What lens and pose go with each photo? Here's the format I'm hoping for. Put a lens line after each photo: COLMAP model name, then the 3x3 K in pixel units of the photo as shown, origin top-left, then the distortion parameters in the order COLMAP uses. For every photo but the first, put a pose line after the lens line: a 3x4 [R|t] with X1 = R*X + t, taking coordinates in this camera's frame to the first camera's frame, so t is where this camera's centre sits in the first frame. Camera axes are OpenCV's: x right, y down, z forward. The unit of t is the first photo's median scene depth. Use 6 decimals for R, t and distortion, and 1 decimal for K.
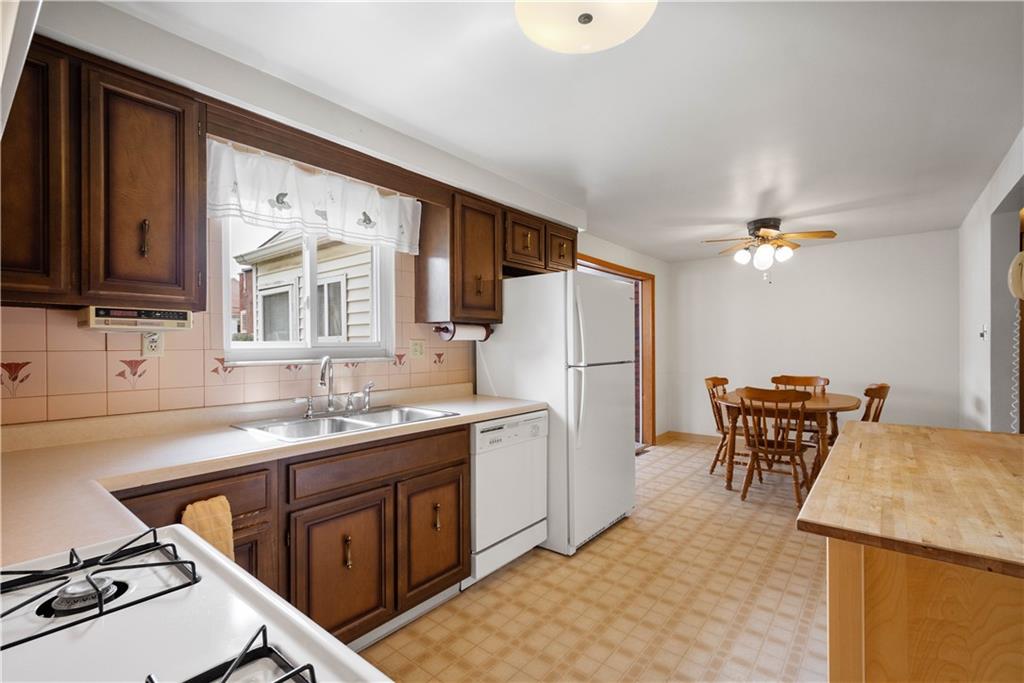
lens RADIAL K [[460.0, 0, 512.7], [0, 460.0, 349.0], [0, 0, 1]] dist [0.016499, -0.000427]
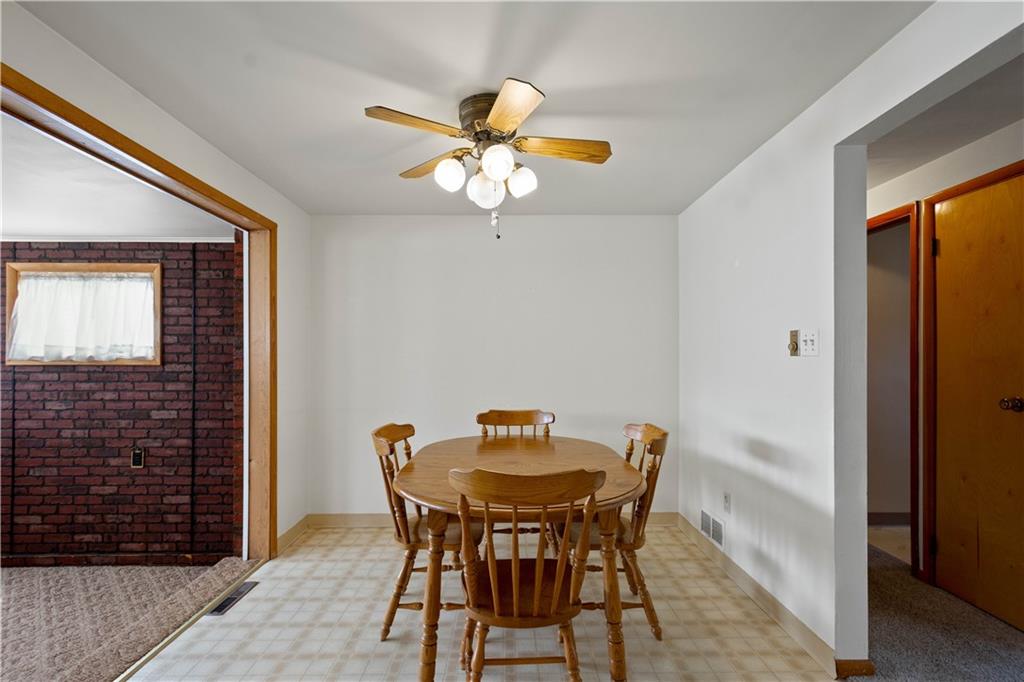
lens RADIAL K [[454.4, 0, 514.4], [0, 454.4, 359.7], [0, 0, 1]] dist [0.005606, -0.000575]
pose [[0.760772, 0.007759, 0.648973, 0.254196], [-0.002000, 0.999952, -0.009611, -0.005556], [-0.649016, 0.006014, 0.760751, 0.621605]]
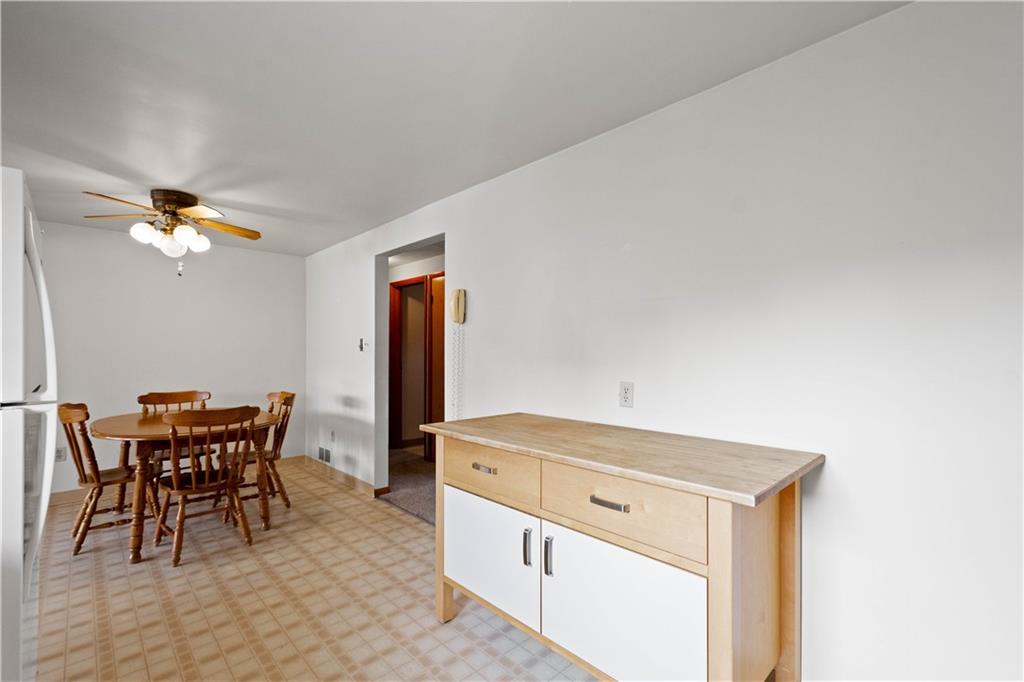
lens RADIAL K [[460.0, 0, 512.7], [0, 460.0, 348.5], [0, 0, 1]] dist [0.016499, -0.000427]
pose [[0.121752, 0.017015, 0.992415, -0.159714], [0.006155, 0.999821, -0.017897, -0.000730], [-0.992541, 0.008287, 0.121626, 0.345825]]
